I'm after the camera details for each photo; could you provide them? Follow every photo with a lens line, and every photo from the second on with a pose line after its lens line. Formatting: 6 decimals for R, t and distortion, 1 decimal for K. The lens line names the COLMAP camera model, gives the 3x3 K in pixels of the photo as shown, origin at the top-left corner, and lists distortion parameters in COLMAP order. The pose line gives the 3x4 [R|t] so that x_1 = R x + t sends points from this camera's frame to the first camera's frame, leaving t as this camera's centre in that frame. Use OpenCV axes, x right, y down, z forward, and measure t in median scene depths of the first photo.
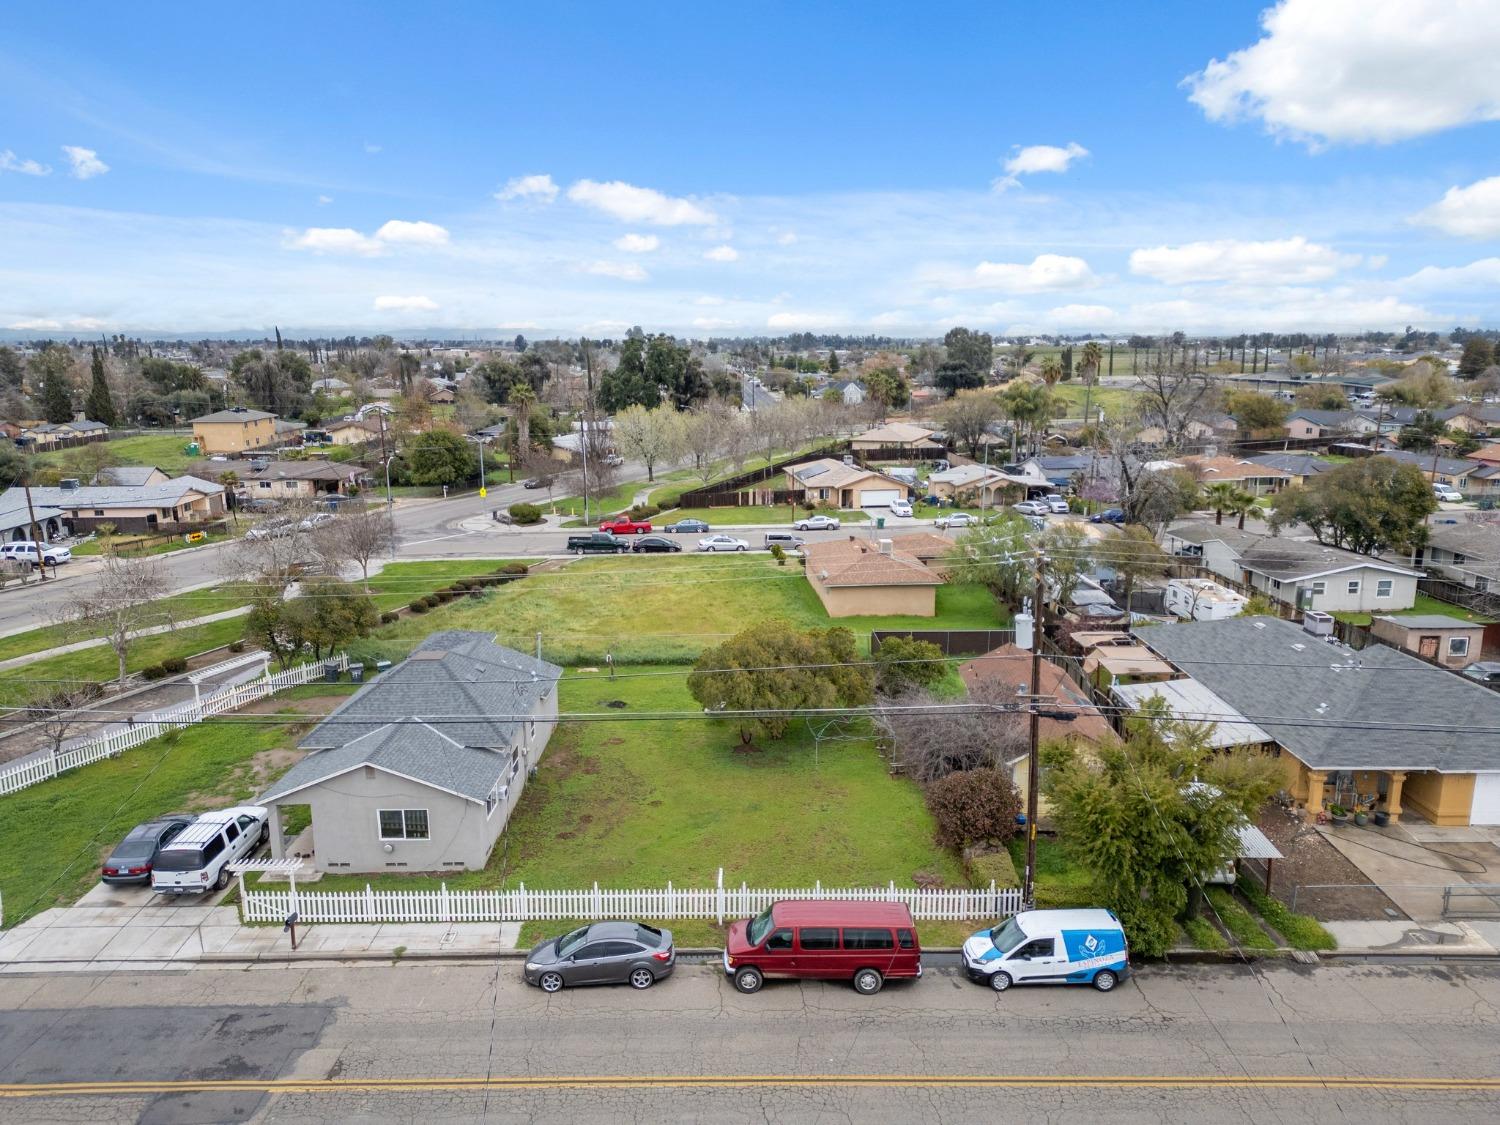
lens RADIAL K [[1040.2, 0, 746.1], [0, 1040.2, 560.8], [0, 0, 1]] dist [0.076139, -0.072161]
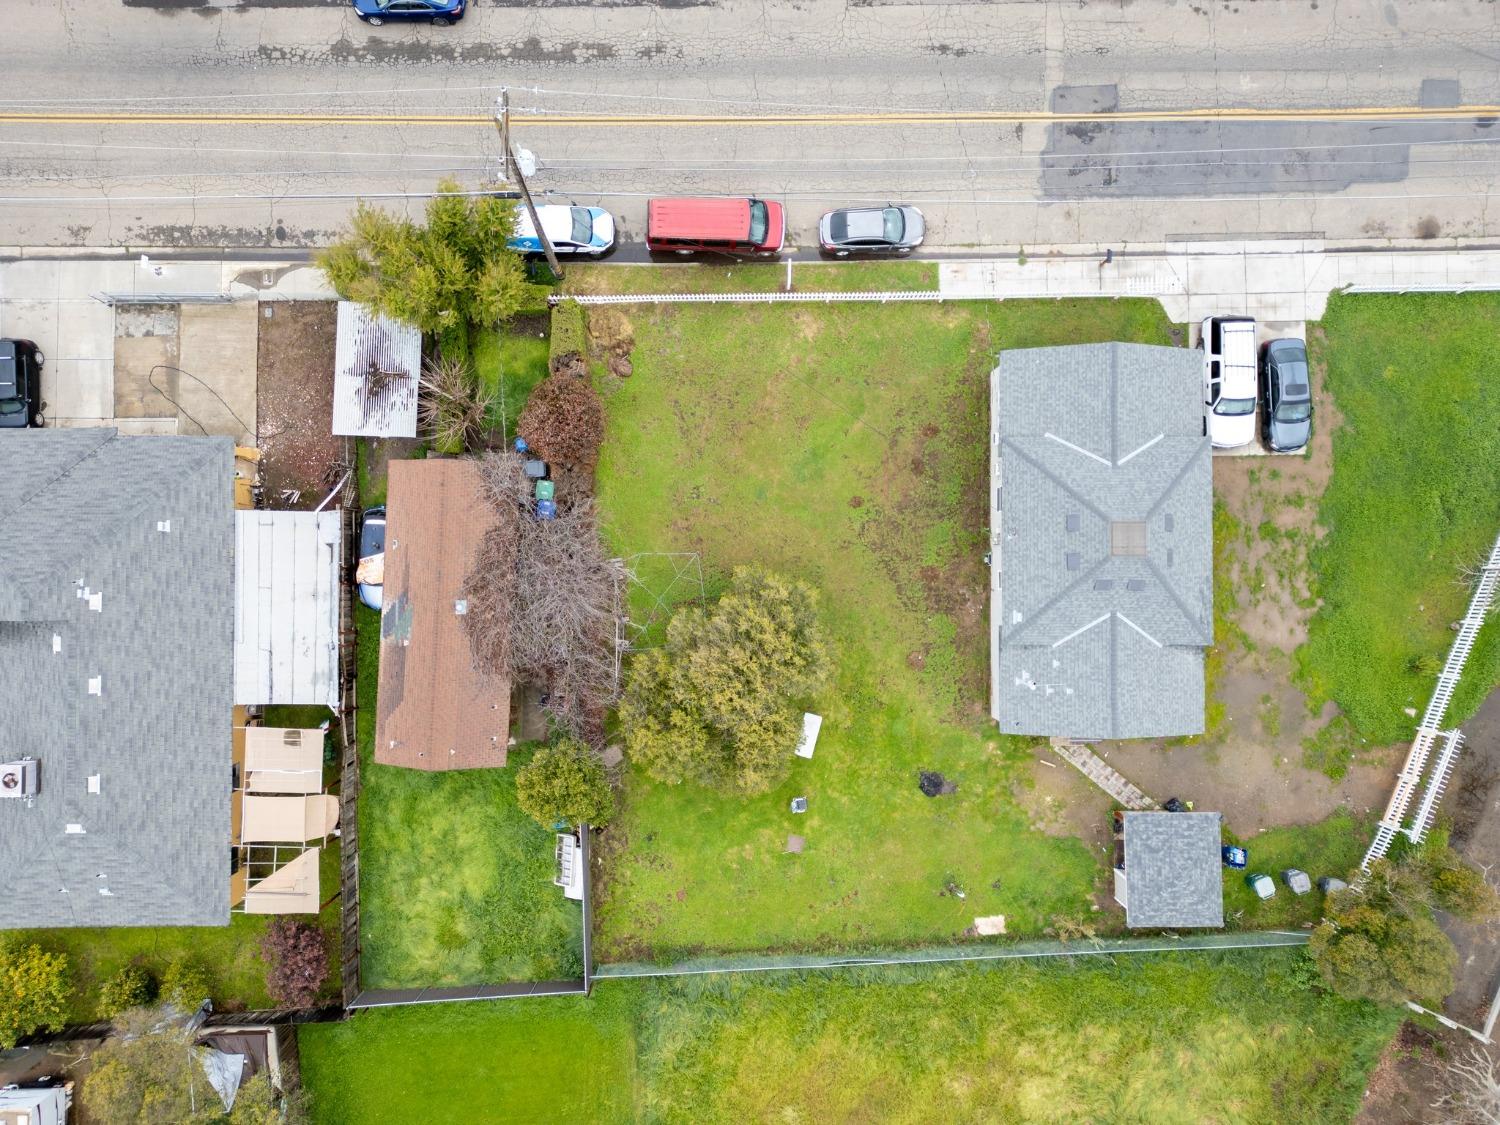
lens RADIAL K [[1040.2, 0, 746.1], [0, 1040.2, 560.8], [0, 0, 1]] dist [0.076139, -0.072161]
pose [[-0.999977, 0.004912, 0.004692, 0.020320], [0.003665, -0.191411, 0.981503, -0.846223], [0.005719, 0.981498, 0.191388, 0.908949]]
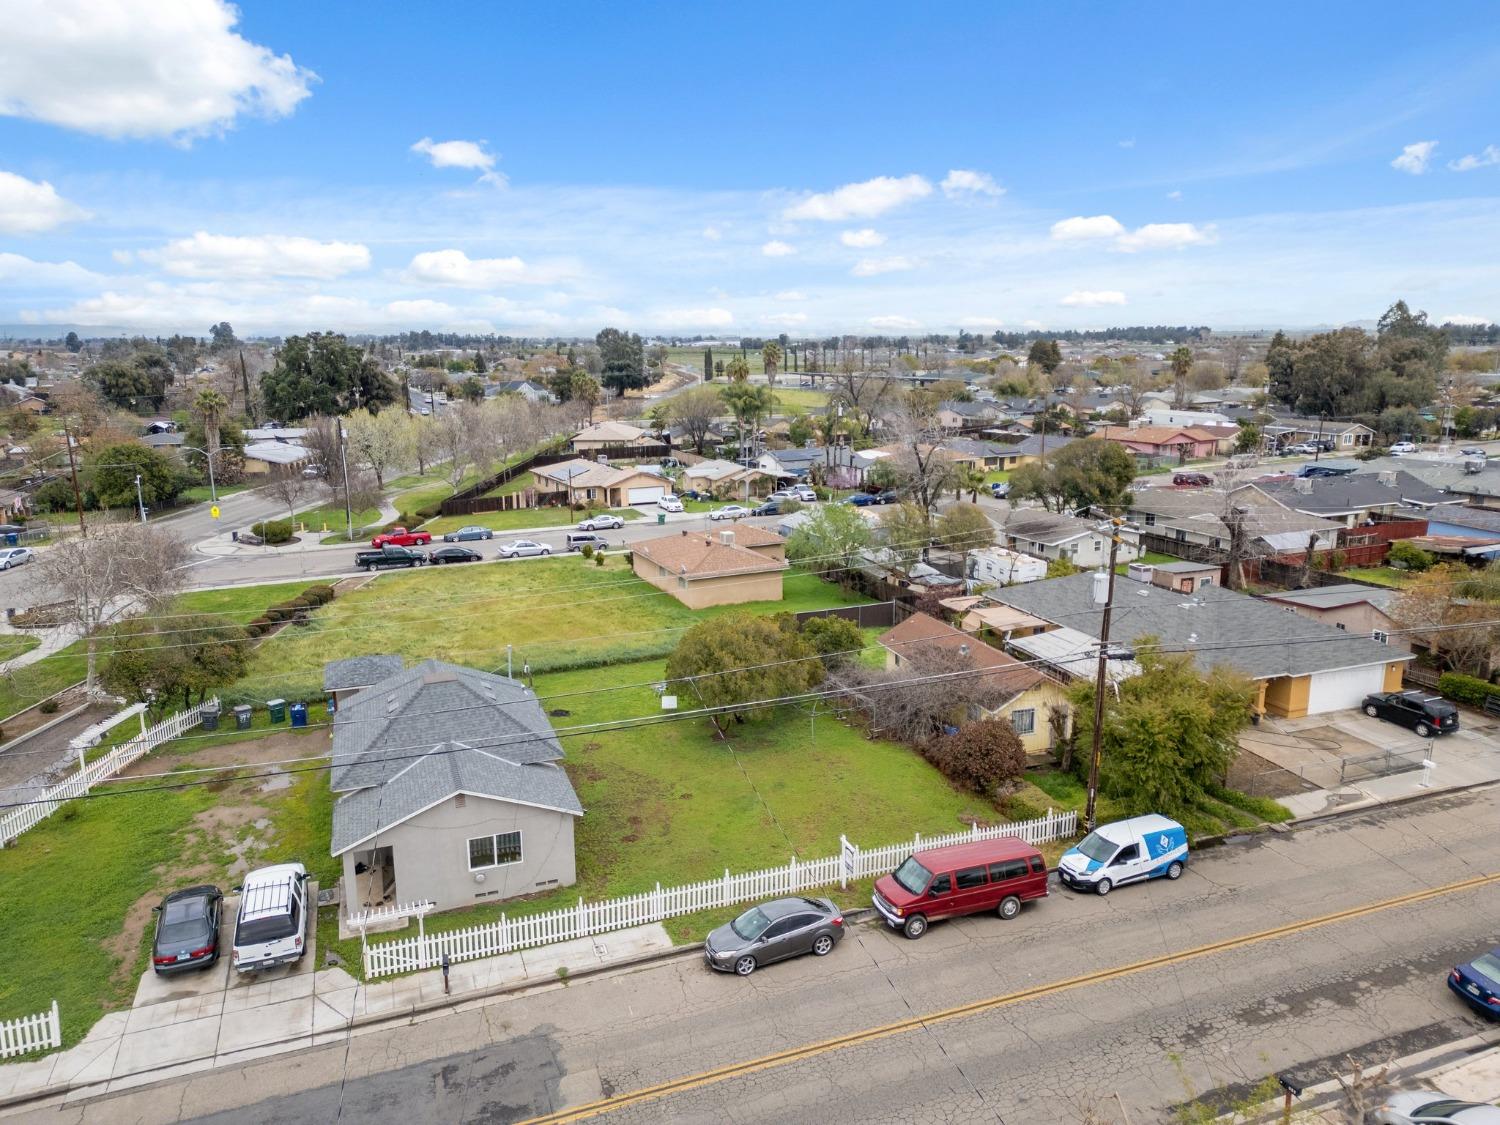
lens RADIAL K [[1040.2, 0, 746.1], [0, 1040.2, 560.8], [0, 0, 1]] dist [0.076139, -0.072161]
pose [[0.936785, -0.074414, 0.341900, -0.384370], [0.074385, 0.997142, 0.013216, -0.006405], [-0.341906, 0.013051, 0.939643, 0.021351]]
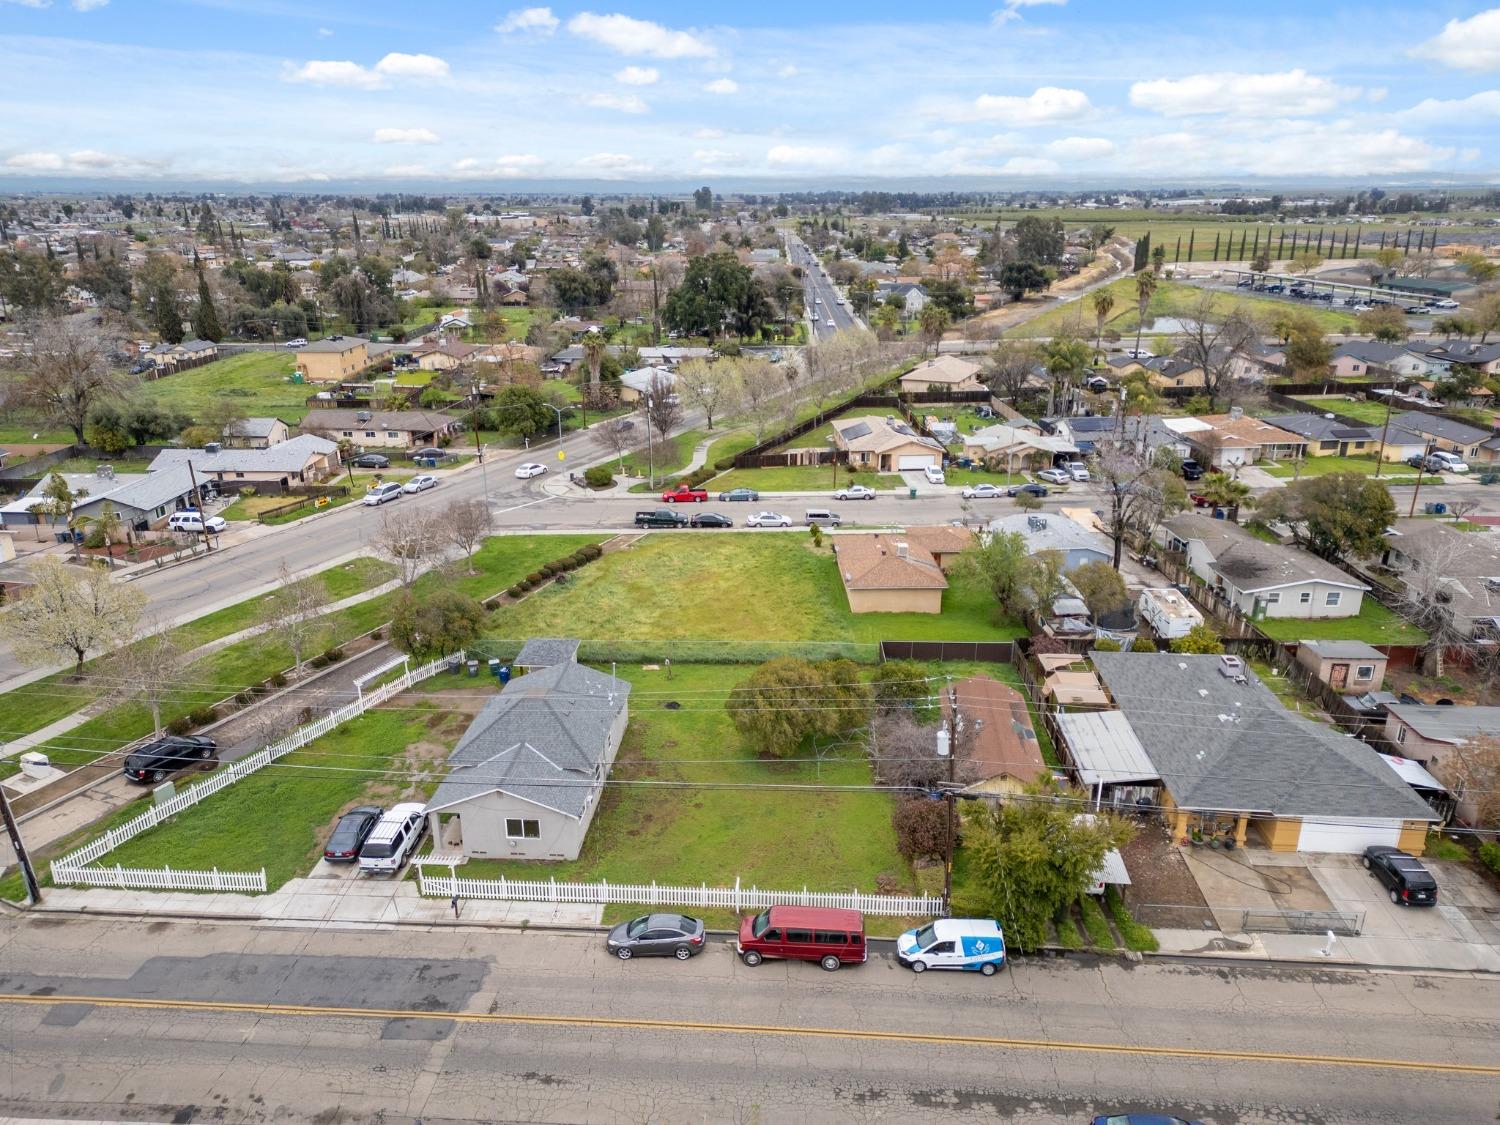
lens RADIAL K [[1040.2, 0, 746.1], [0, 1040.2, 560.8], [0, 0, 1]] dist [0.076139, -0.072161]
pose [[0.997846, 0.023946, -0.061065, 0.054926], [-0.015833, 0.991382, 0.130042, -0.281559], [0.063653, -0.128795, 0.989626, -0.330455]]
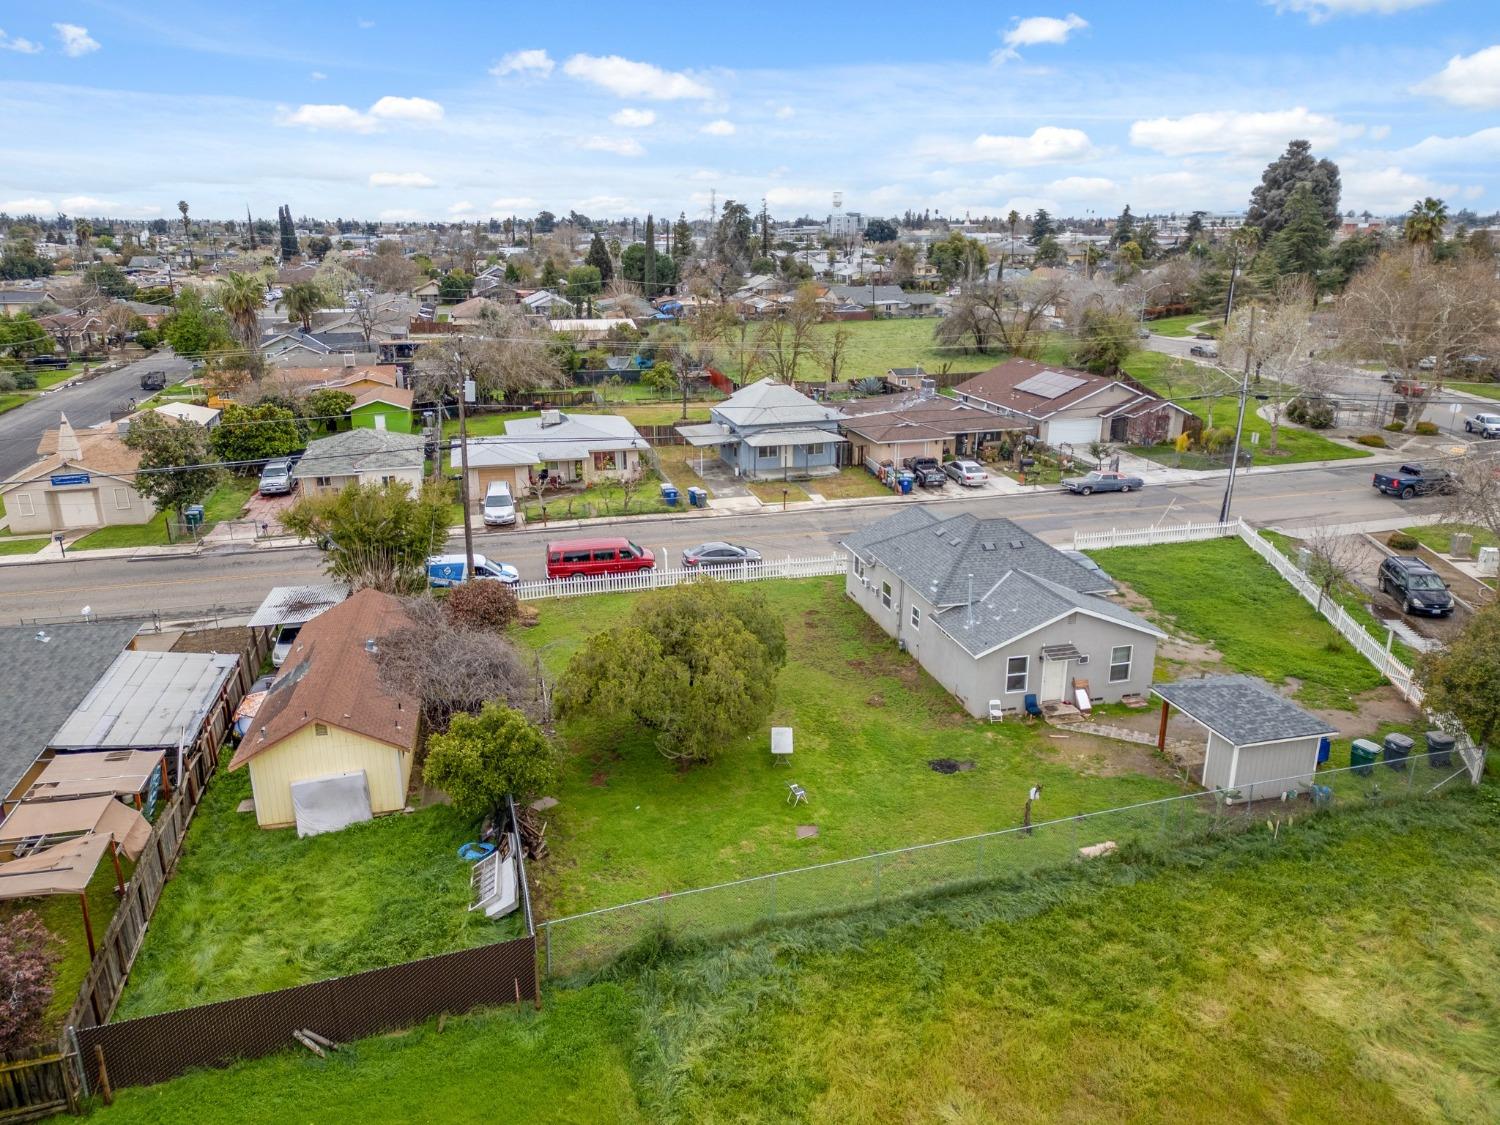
lens RADIAL K [[1053.1, 0, 750.0], [0, 1053.1, 562.5], [0, 0, 1]] dist [0.076578, -0.088656]
pose [[-0.967760, 0.085360, -0.236971, 0.193562], [-0.043475, 0.870094, 0.490965, -0.402408], [0.248095, 0.485439, -0.838330, 1.984029]]
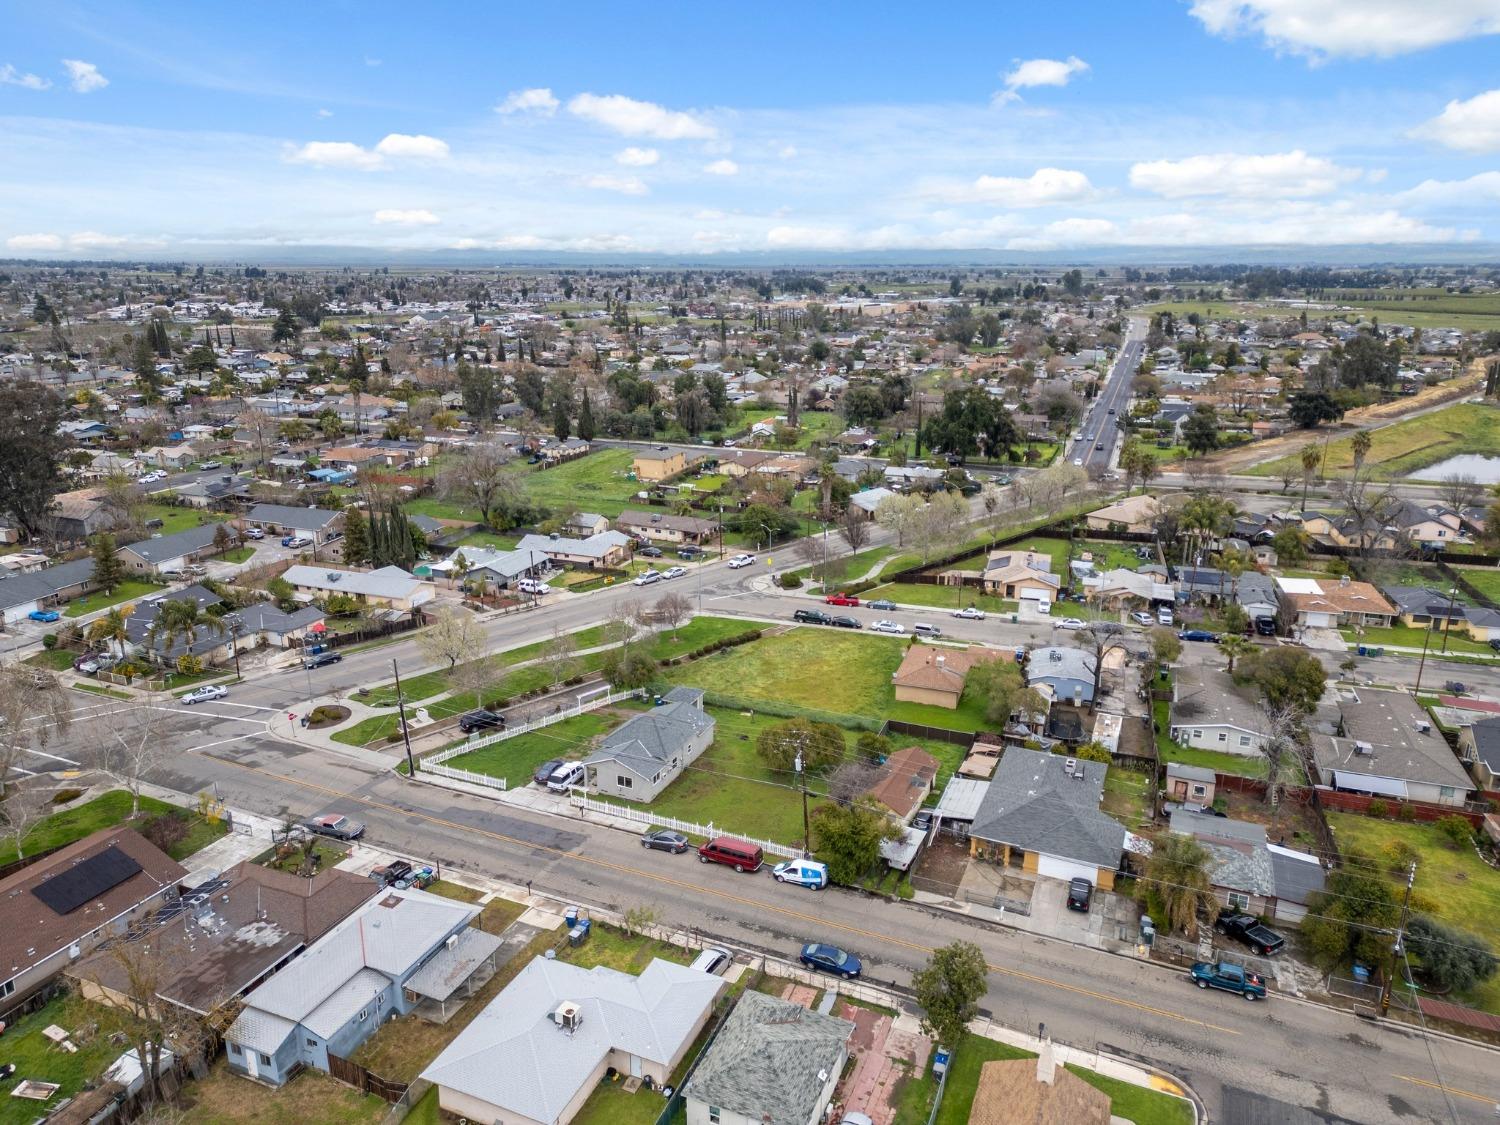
lens RADIAL K [[1041.3, 0, 746.6], [0, 1041.3, 545.5], [0, 0, 1]] dist [0.108076, -0.134315]
pose [[0.915312, 0.112694, -0.386658, 0.905428], [-0.090632, 0.993065, 0.074887, -0.566124], [0.392416, -0.033501, 0.919178, -1.310543]]
